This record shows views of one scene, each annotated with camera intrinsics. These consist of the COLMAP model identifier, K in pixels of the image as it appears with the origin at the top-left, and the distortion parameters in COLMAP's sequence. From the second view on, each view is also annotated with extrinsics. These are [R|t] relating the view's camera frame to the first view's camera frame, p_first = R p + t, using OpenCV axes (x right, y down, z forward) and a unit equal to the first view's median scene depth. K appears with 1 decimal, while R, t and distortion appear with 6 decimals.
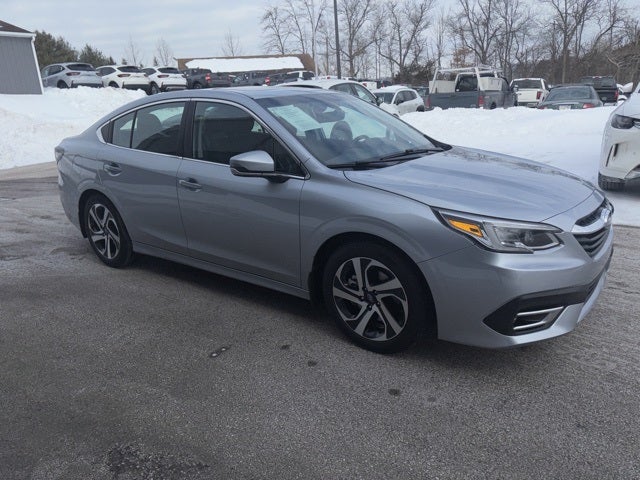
lens RADIAL K [[473.9, 0, 322.7], [0, 473.9, 236.4], [0, 0, 1]] dist [0.059156, -0.053238]
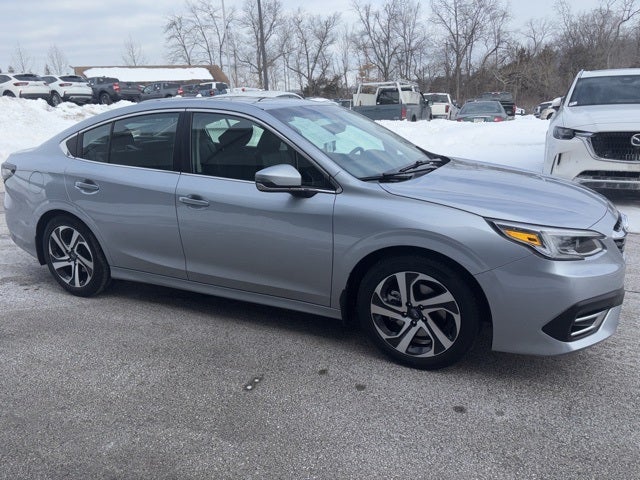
lens RADIAL K [[473.9, 0, 322.7], [0, 473.9, 236.4], [0, 0, 1]] dist [0.059156, -0.053238]
pose [[0.983908, -0.040474, 0.174032, -0.198354], [0.044575, 0.998811, -0.019723, -0.013242], [-0.173027, 0.027163, 0.984542, 0.057651]]
